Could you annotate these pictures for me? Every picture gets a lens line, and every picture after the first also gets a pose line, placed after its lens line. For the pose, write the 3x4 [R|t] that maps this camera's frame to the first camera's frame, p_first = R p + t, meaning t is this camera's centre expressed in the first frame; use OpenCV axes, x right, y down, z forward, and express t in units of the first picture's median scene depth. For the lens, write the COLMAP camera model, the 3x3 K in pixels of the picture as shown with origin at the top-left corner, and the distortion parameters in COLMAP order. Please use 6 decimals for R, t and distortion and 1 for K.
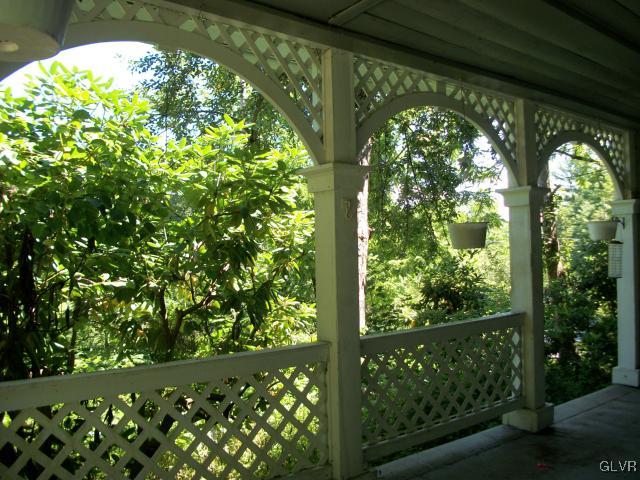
lens RADIAL K [[606.5, 0, 320.0], [0, 606.5, 240.0], [0, 0, 1]] dist [-0.123303, 0.011975]
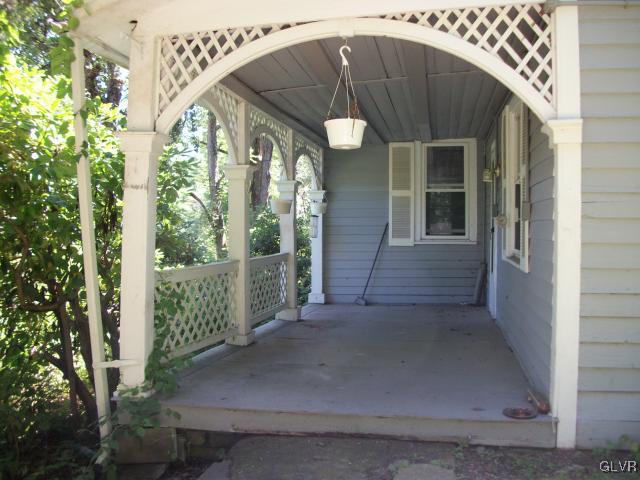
lens RADIAL K [[606.5, 0, 320.0], [0, 606.5, 240.0], [0, 0, 1]] dist [-0.123303, 0.011975]
pose [[0.791402, 0.011087, 0.611196, -0.664038], [-0.031668, 0.999237, 0.022879, 0.040532], [-0.610476, -0.037462, 0.791148, -0.448464]]
